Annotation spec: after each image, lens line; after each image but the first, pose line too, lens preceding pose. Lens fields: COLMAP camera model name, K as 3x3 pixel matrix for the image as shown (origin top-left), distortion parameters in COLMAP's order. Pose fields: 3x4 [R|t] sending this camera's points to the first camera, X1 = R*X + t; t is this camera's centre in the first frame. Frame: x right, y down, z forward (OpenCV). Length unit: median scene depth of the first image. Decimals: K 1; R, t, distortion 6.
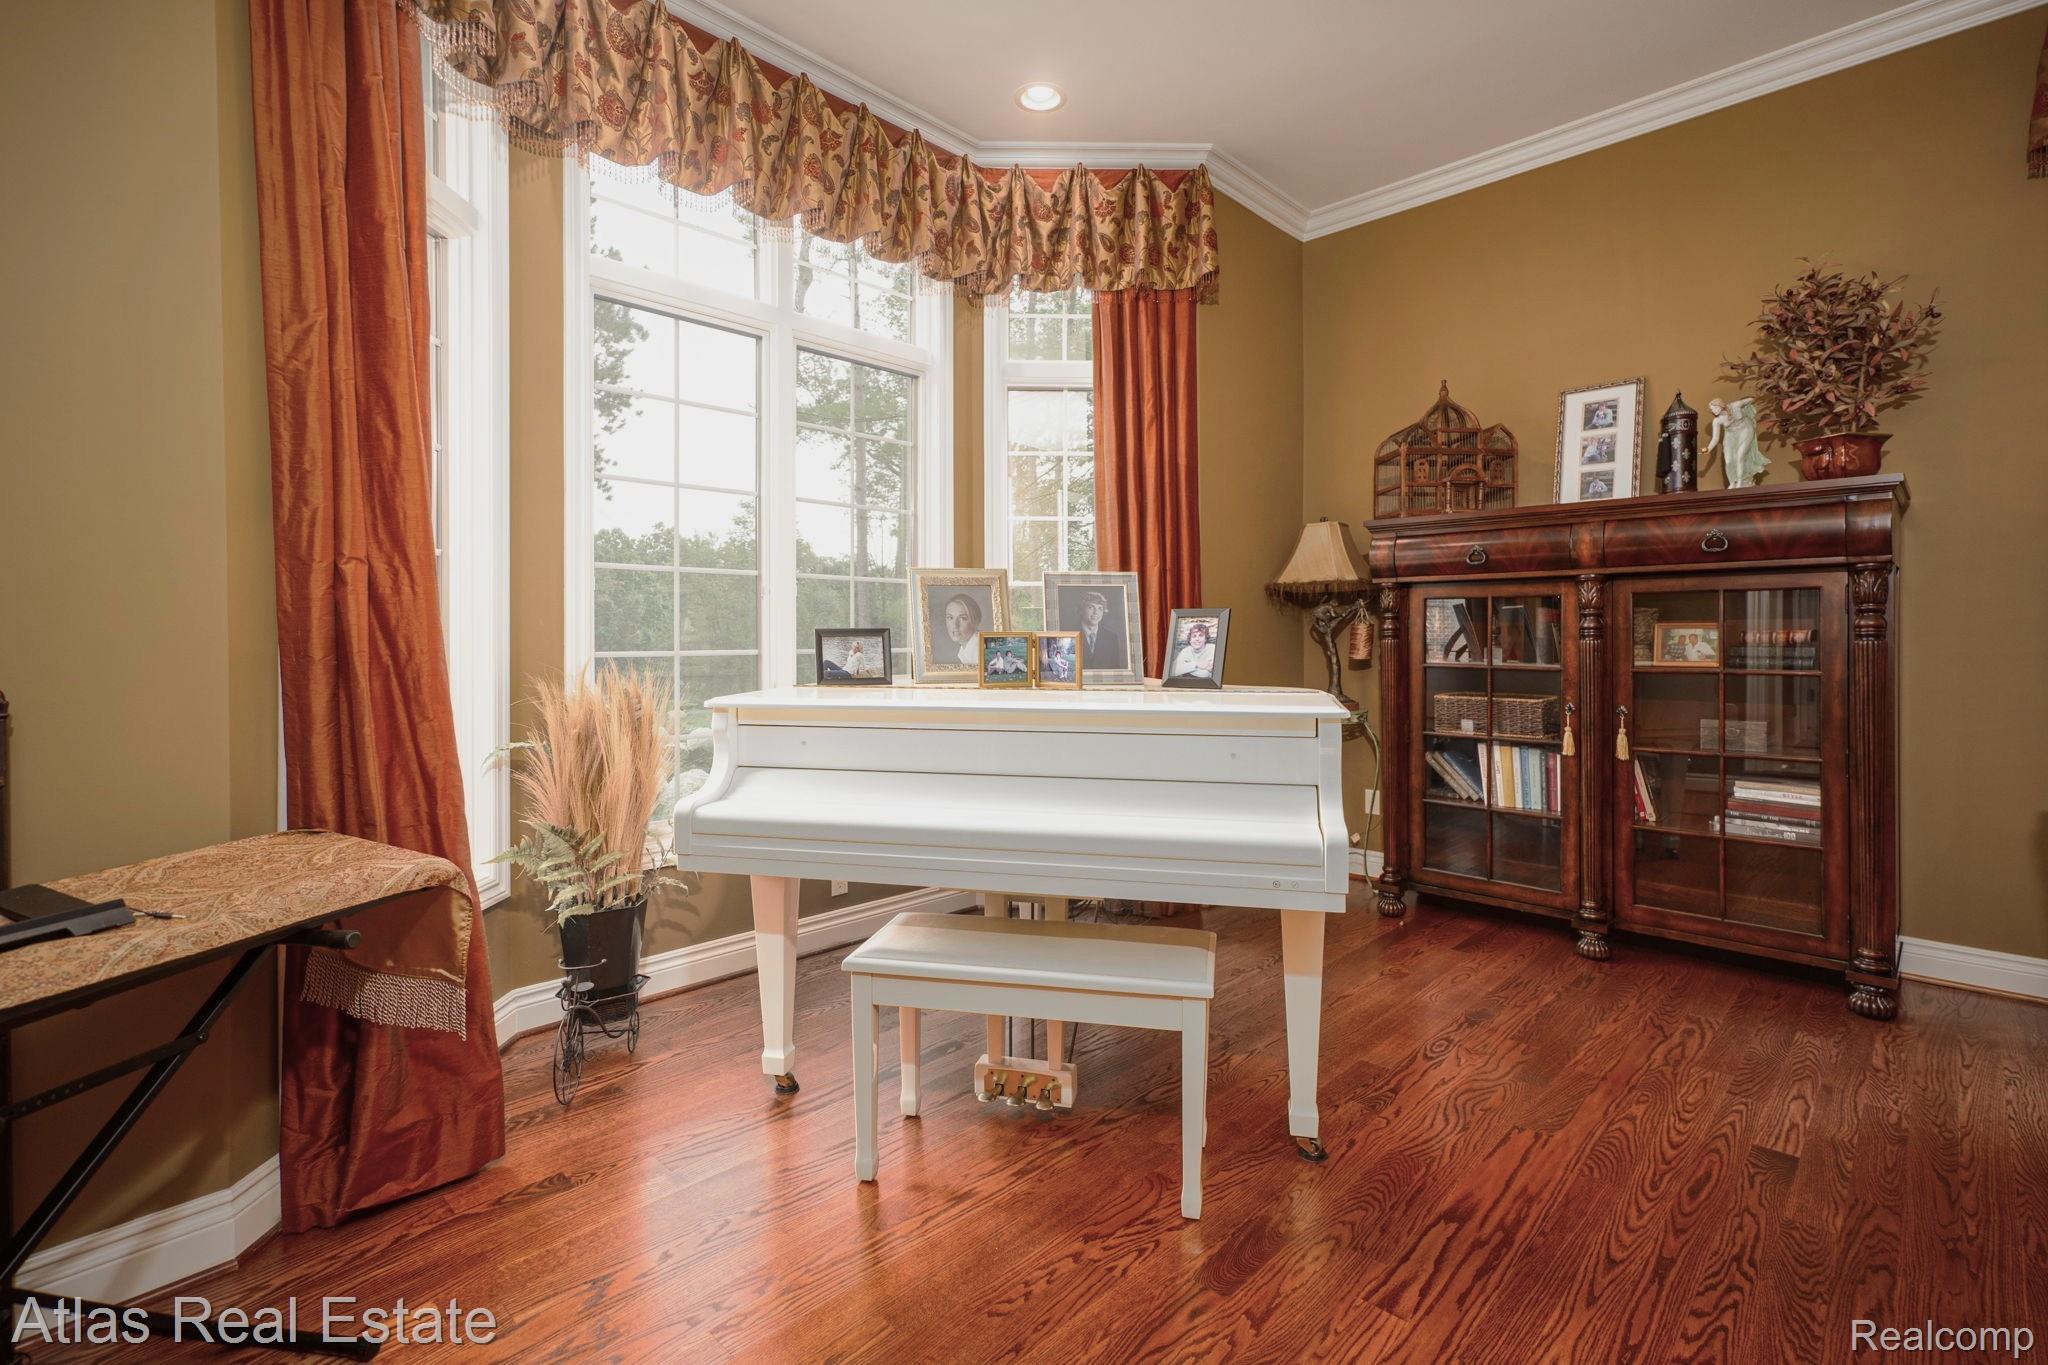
lens RADIAL K [[946.3, 0, 1018.5], [0, 946.3, 668.8], [0, 0, 1]] dist [-0.039453, 0.004004]
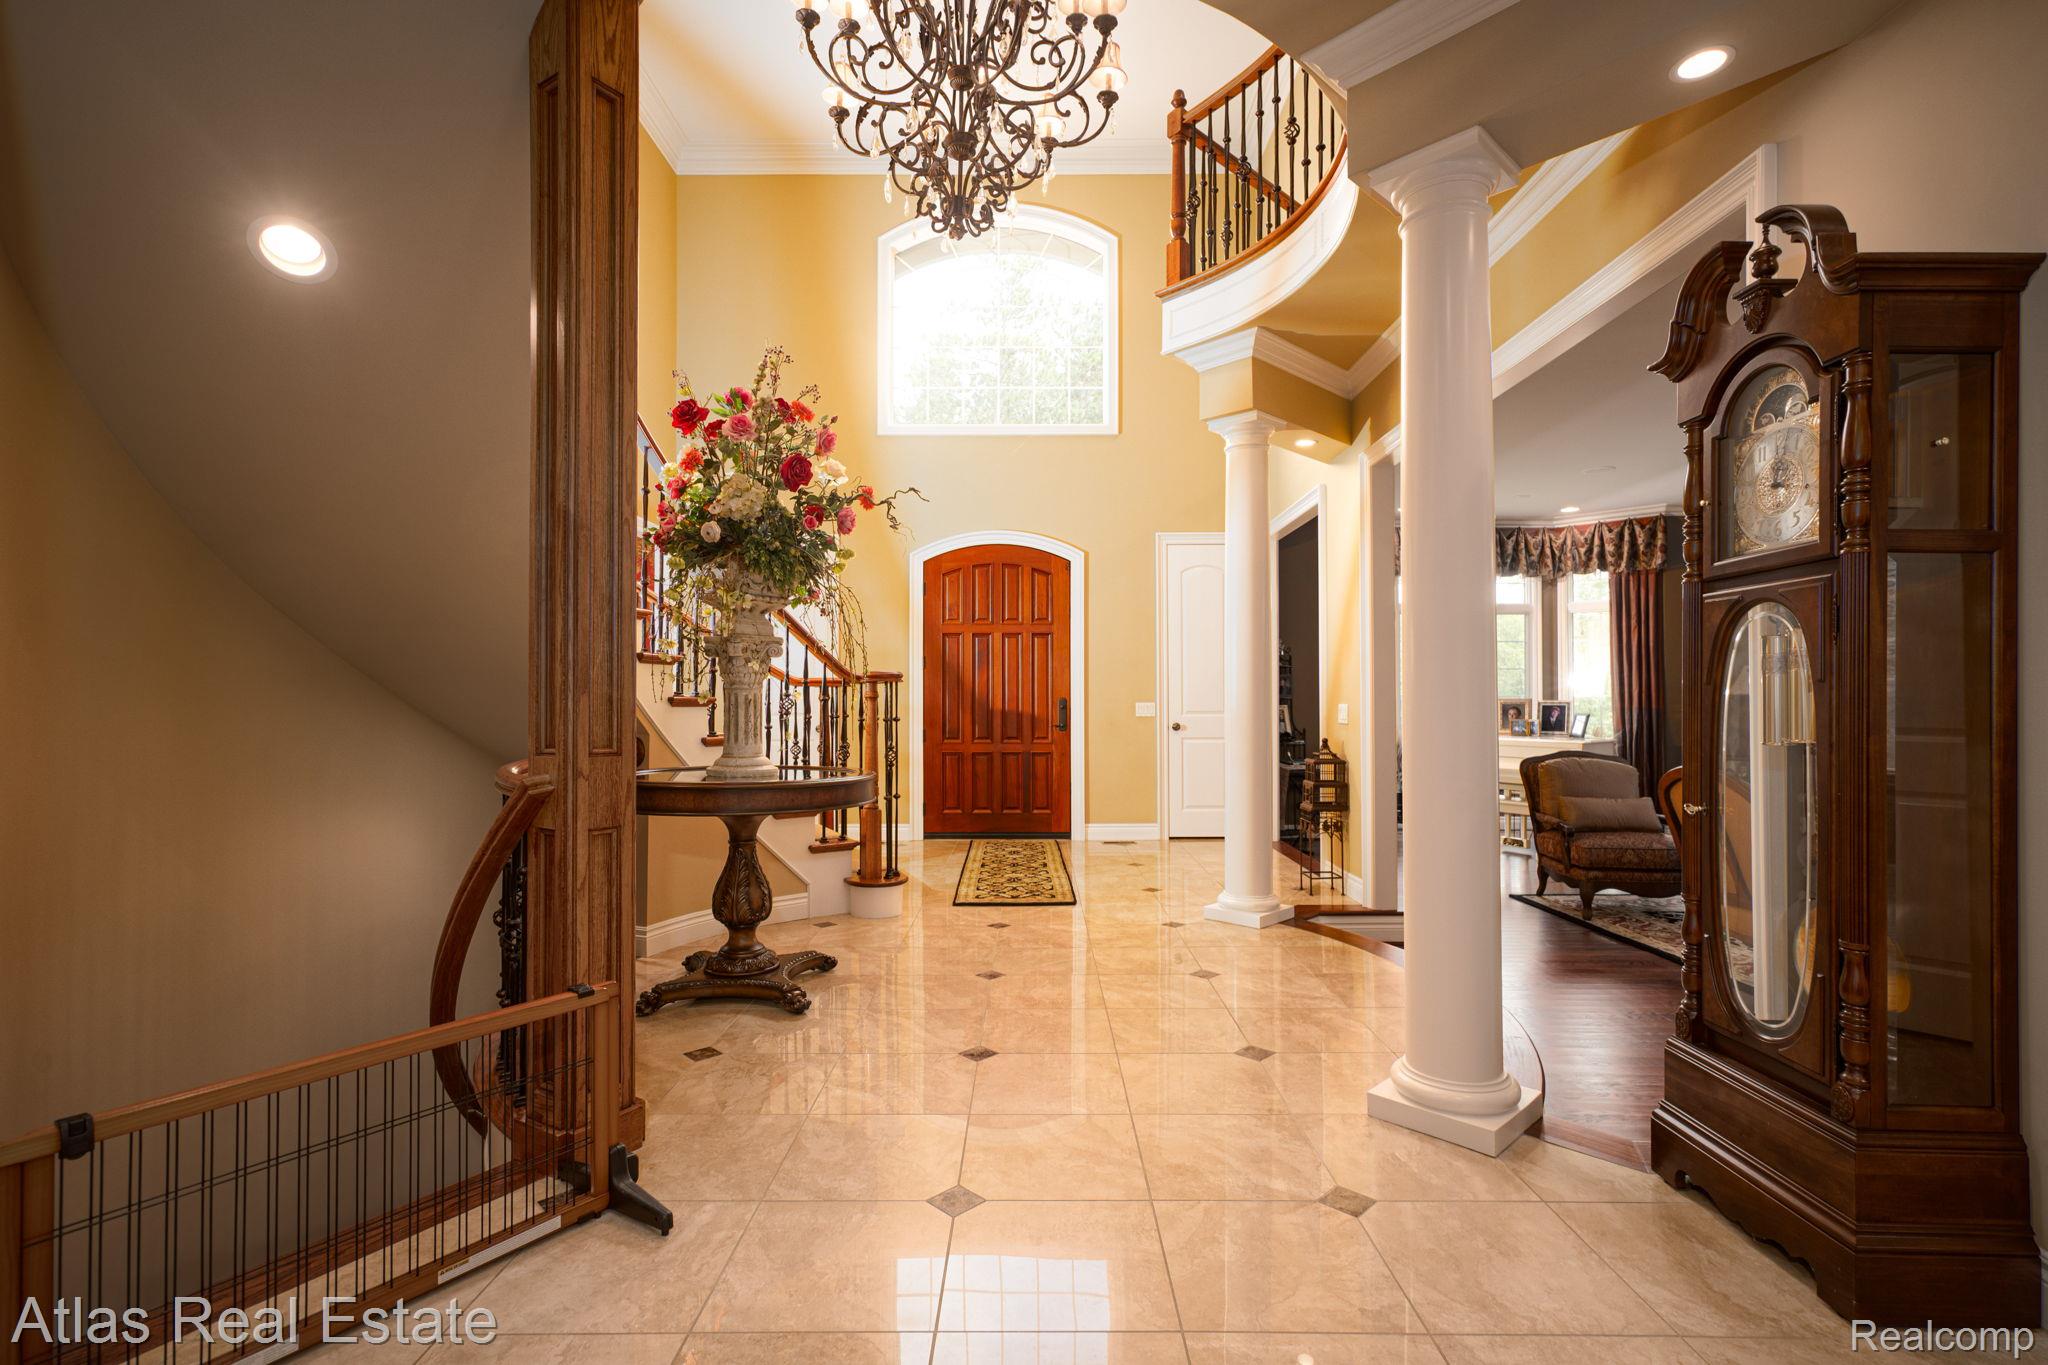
lens RADIAL K [[946.3, 0, 1016.0], [0, 946.3, 683.2], [0, 0, 1]] dist [-0.039453, 0.004004]
pose [[0.687409, 0.001202, -0.726270, 0.766691], [-0.041232, 0.998450, -0.037372, 0.019388], [0.725100, 0.055635, 0.686393, -1.676728]]
